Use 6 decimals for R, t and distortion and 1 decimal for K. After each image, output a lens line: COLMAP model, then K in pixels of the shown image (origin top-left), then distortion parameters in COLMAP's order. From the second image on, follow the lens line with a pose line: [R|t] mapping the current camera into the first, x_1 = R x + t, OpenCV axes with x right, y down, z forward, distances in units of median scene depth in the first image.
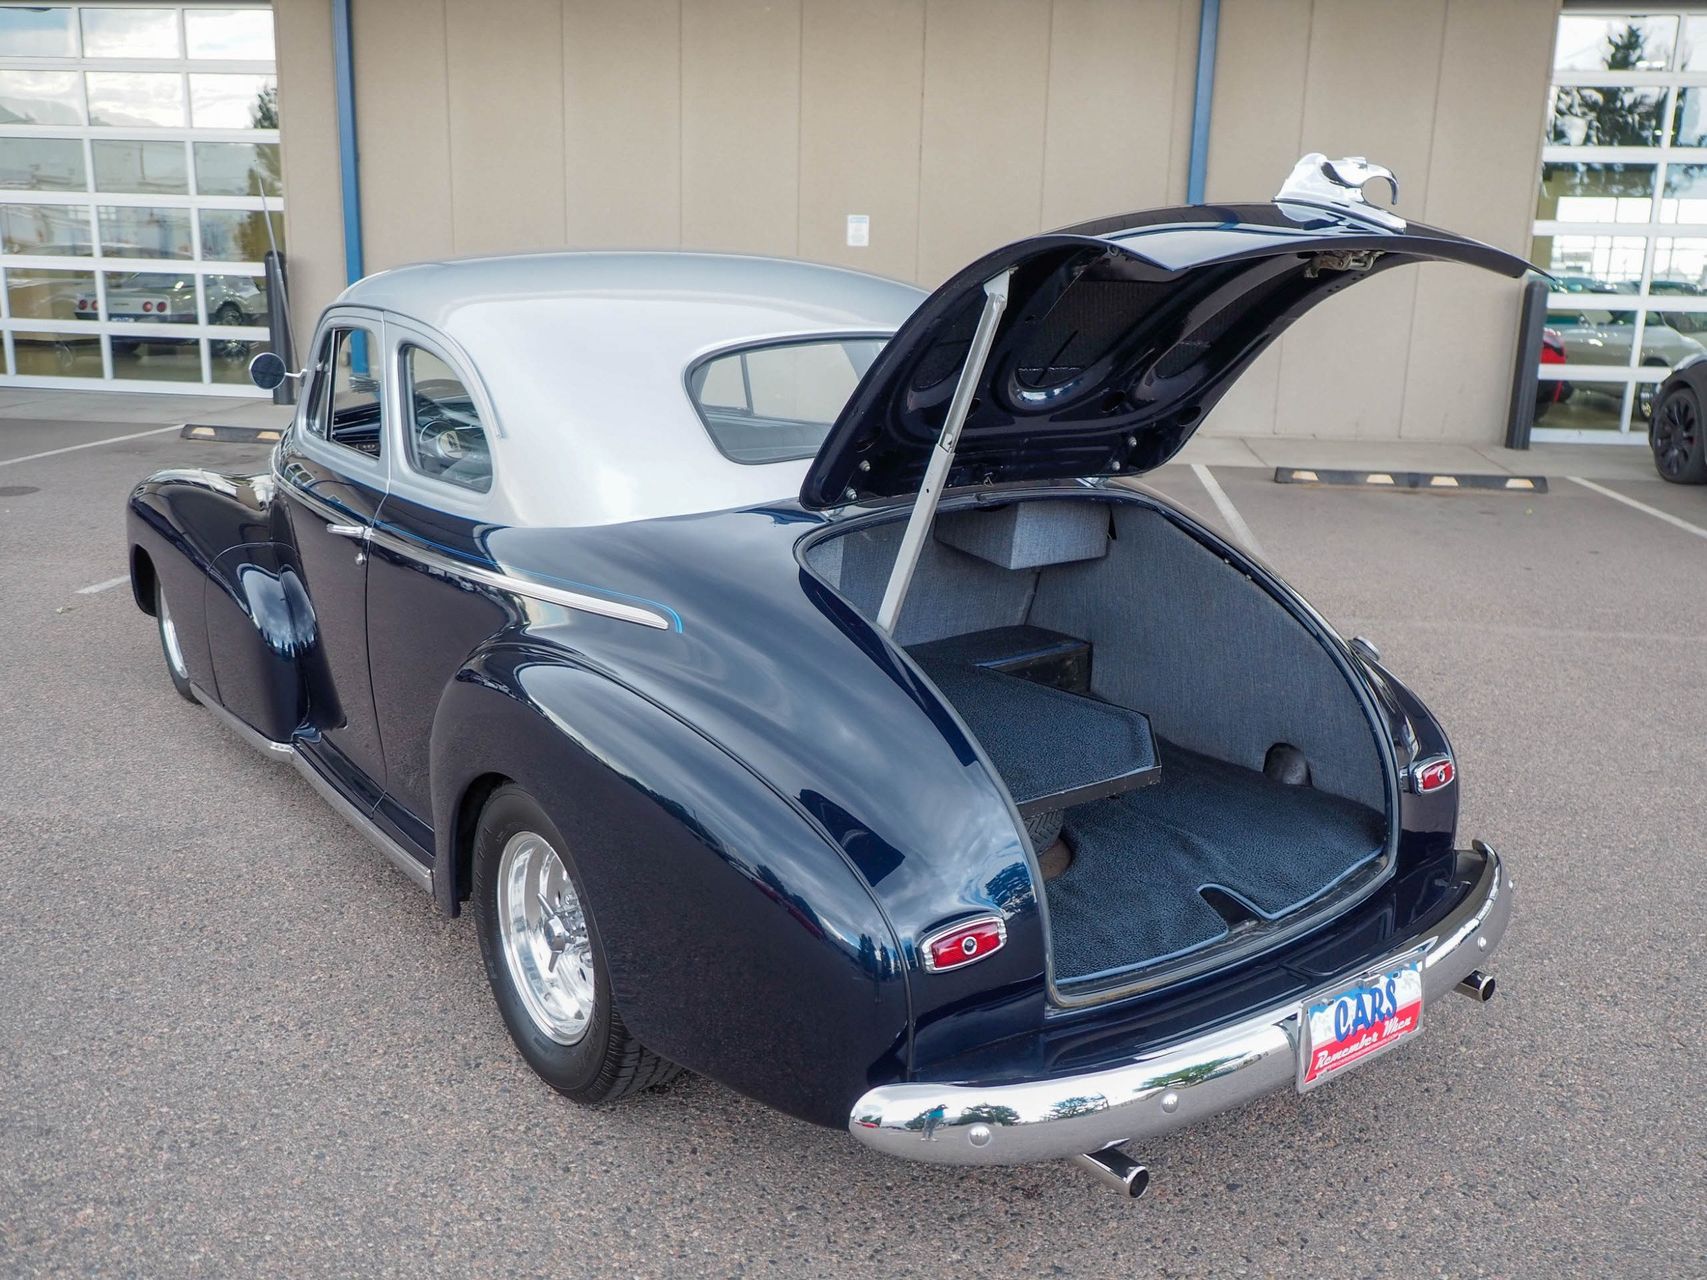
lens RADIAL K [[1428.5, 0, 864.1], [0, 1428.5, 617.6], [0, 0, 1]] dist [0.001955, 0.011773]
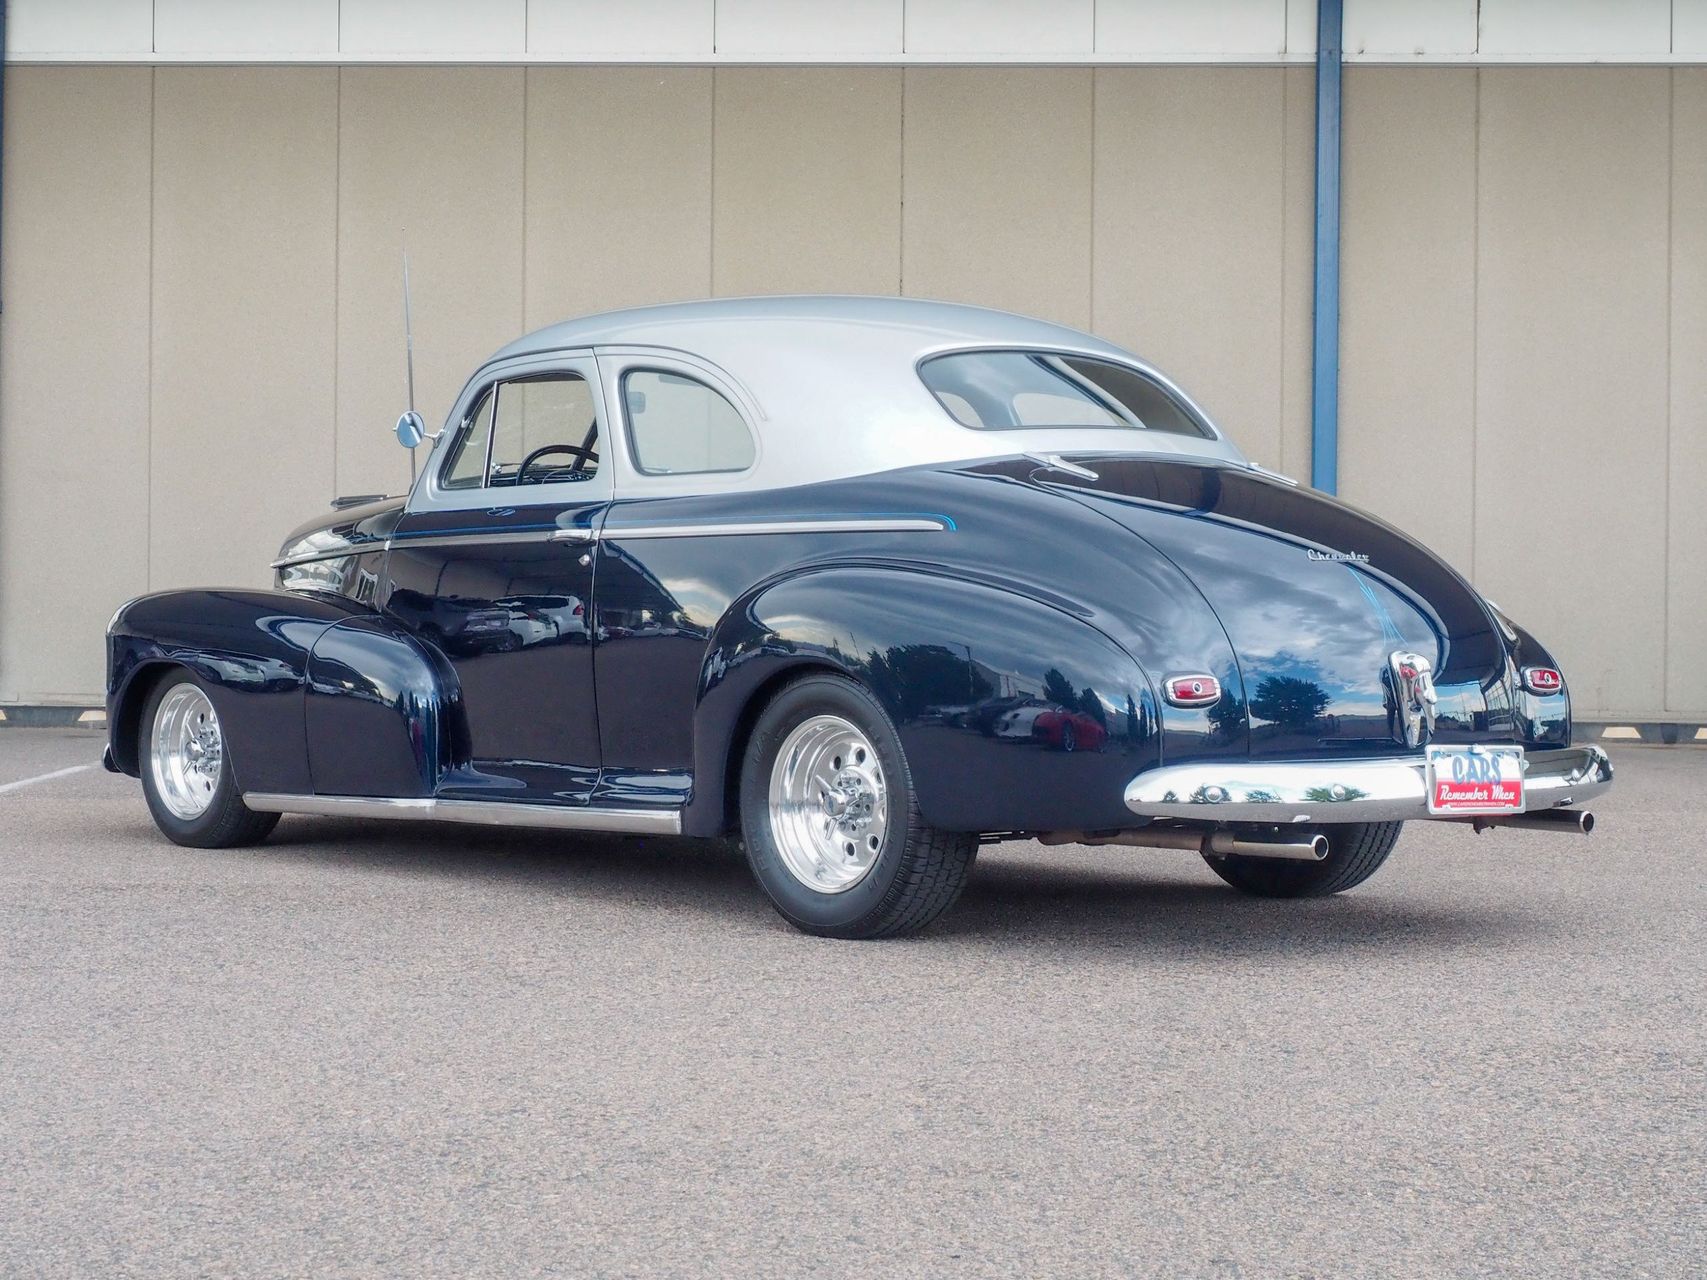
lens RADIAL K [[3122.5, 0, 853.5], [0, 3122.5, 640.0], [0, 0, 1]] dist [-0.005717, -0.140092]
pose [[0.997693, -0.014161, 0.066400, -0.376377], [0.028535, 0.974893, -0.220837, 0.676144], [-0.061606, 0.222222, 0.973048, -1.619649]]
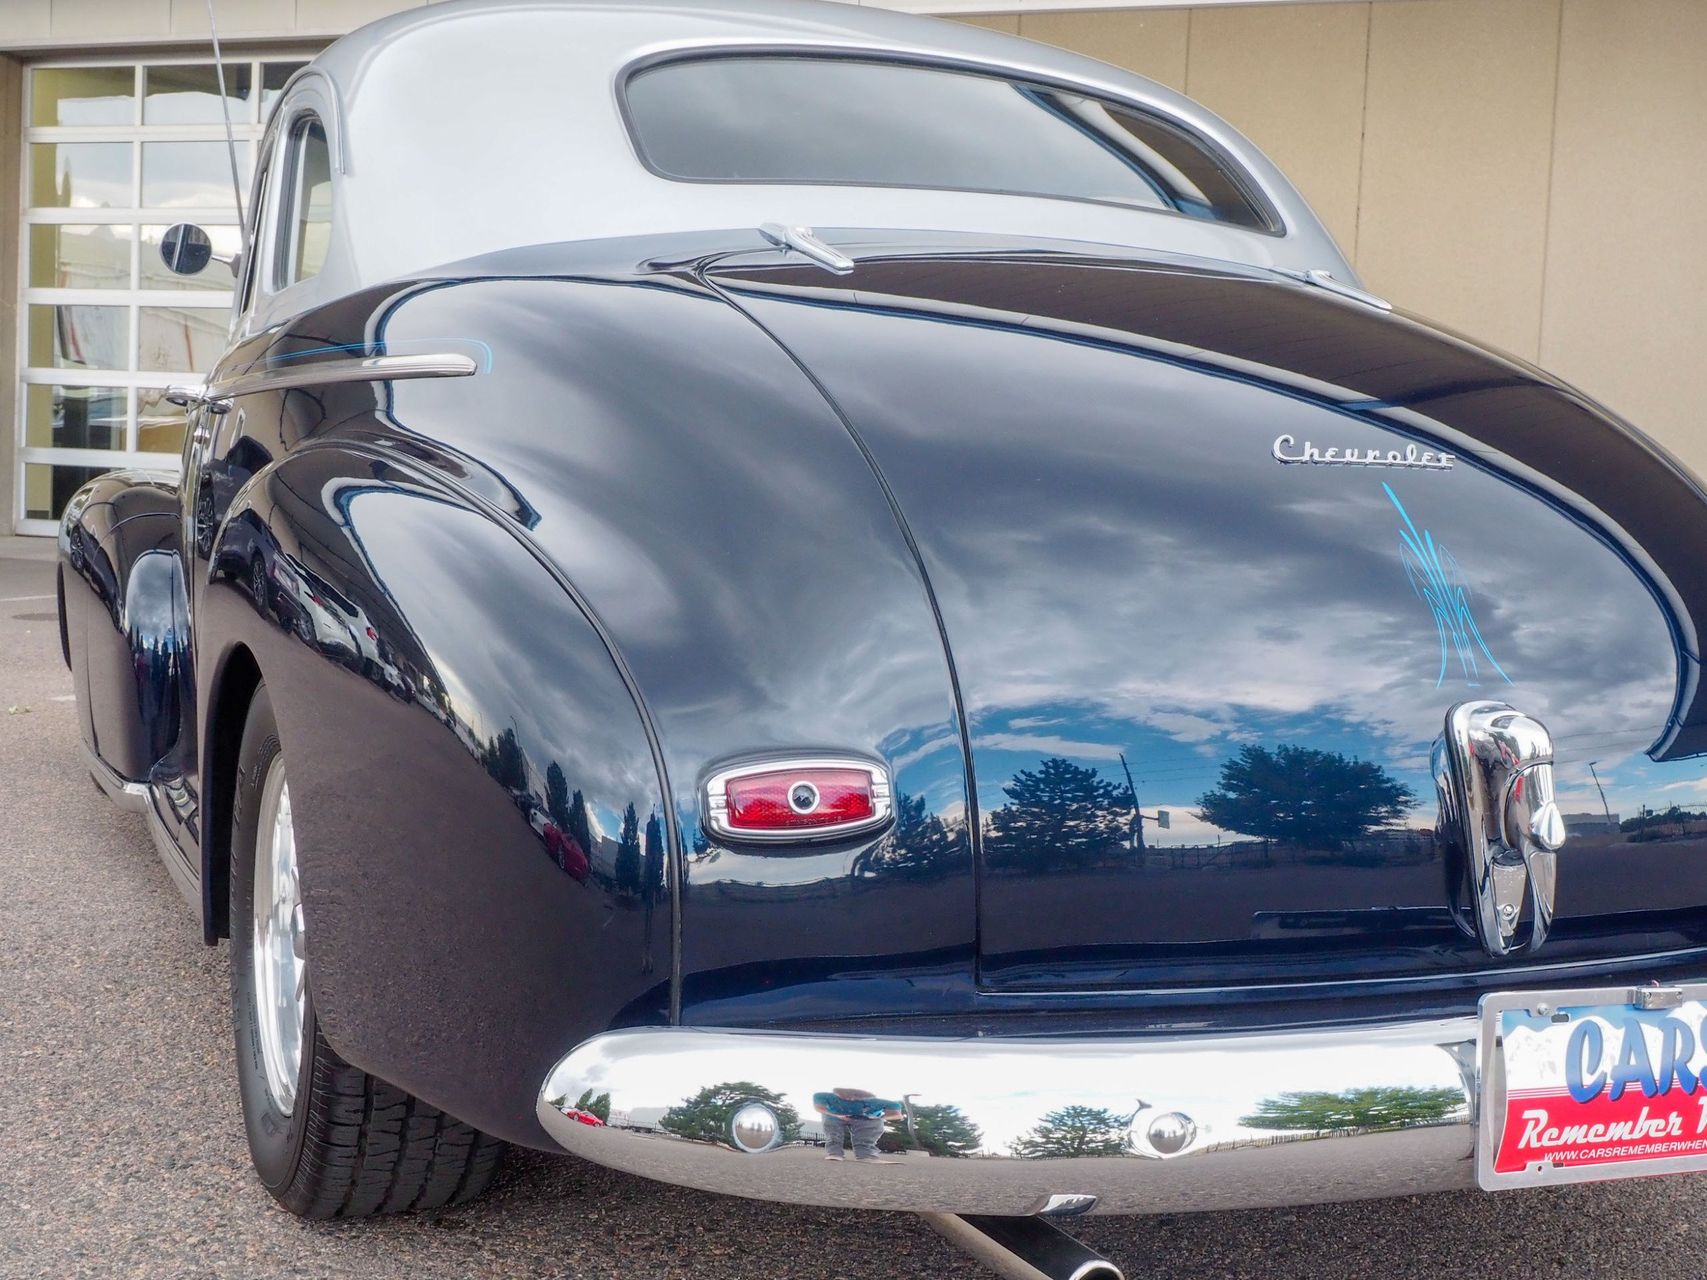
lens RADIAL K [[2074.6, 0, 877.3], [0, 2074.6, 637.9], [0, 0, 1]] dist [0.006126, 0.014483]
pose [[0.974384, 0.034498, -0.222230, 0.208457], [-0.071849, 0.984129, -0.162257, 0.226670], [0.213106, 0.174068, 0.961398, 0.195038]]
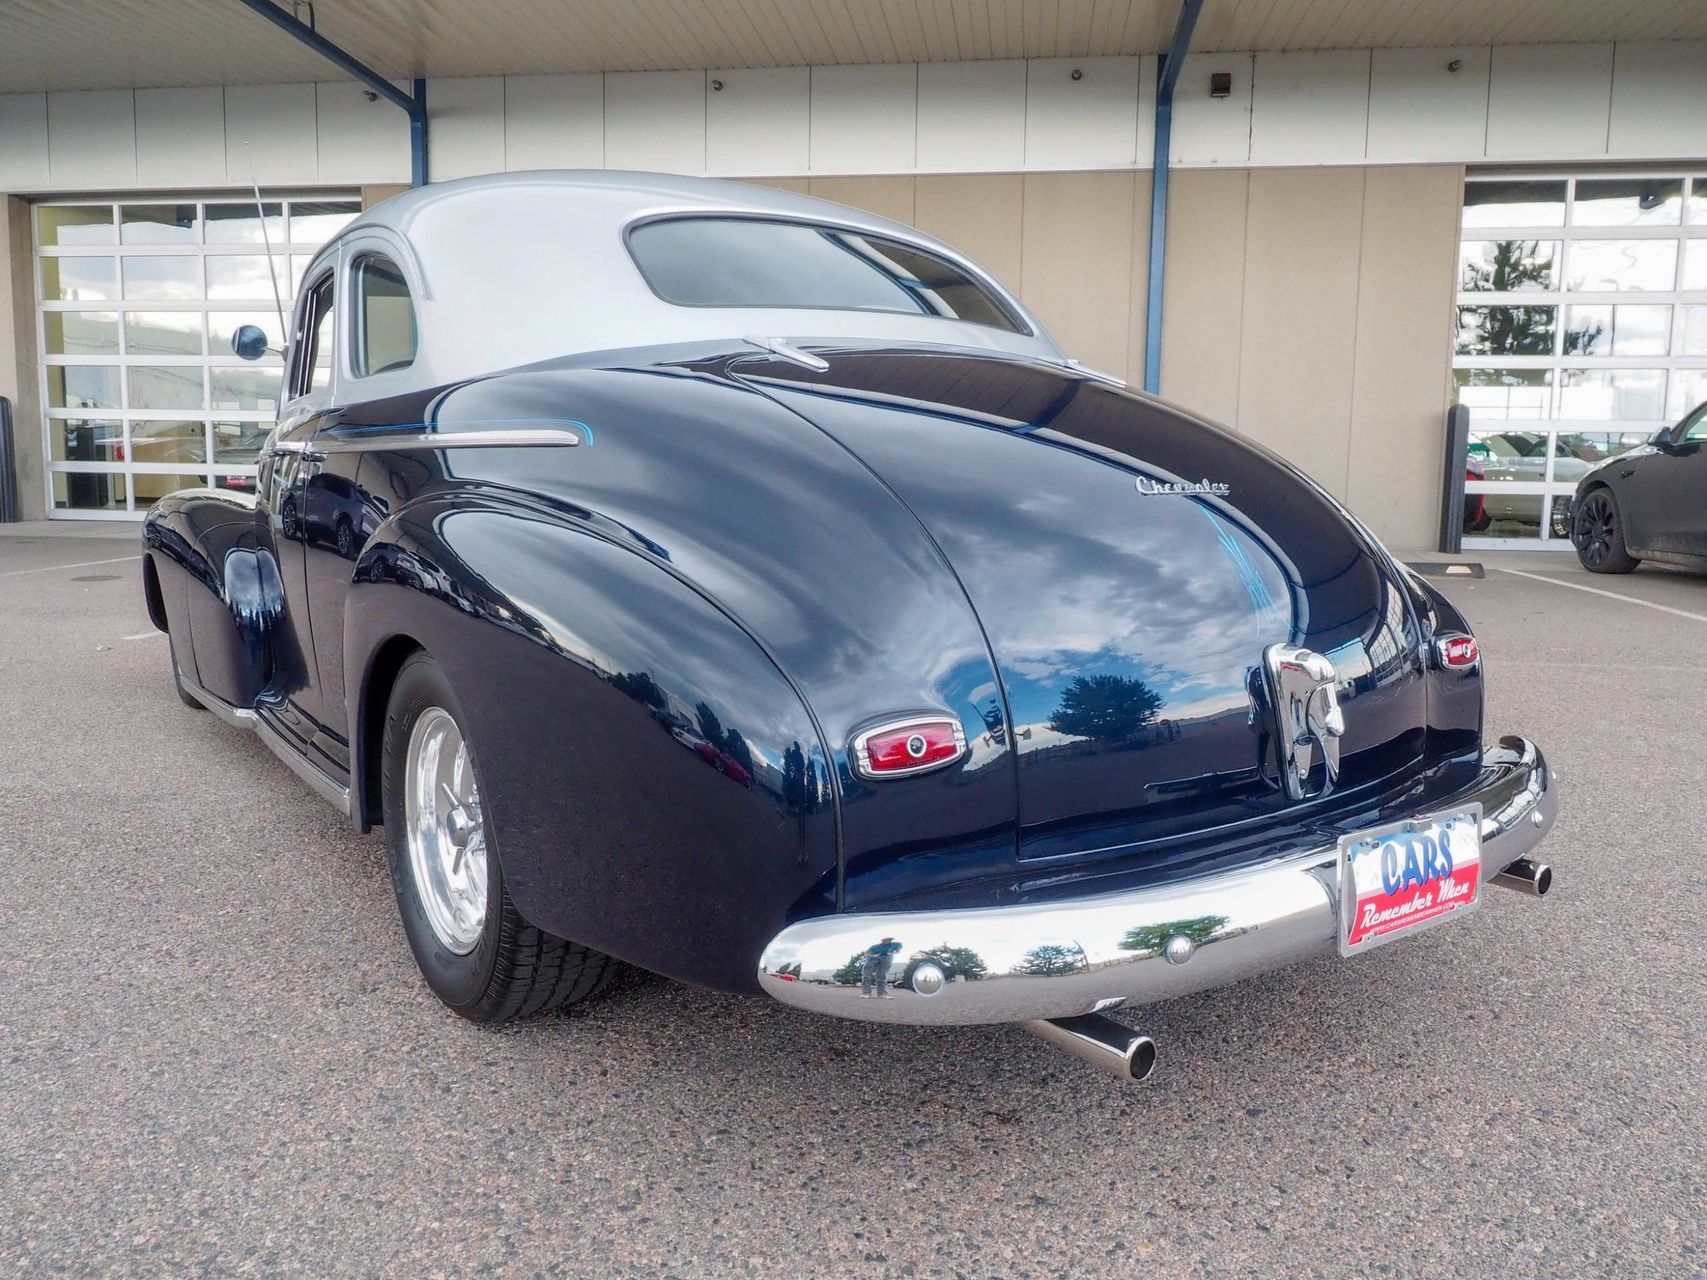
lens RADIAL K [[1217.9, 0, 851.5], [0, 1217.9, 617.8], [0, 0, 1]] dist [-0.012422, 0.006872]
pose [[0.999755, -0.007157, -0.020935, 0.040984], [0.004723, 0.993461, -0.114078, 0.181773], [0.021615, 0.113951, 0.993251, 0.253778]]
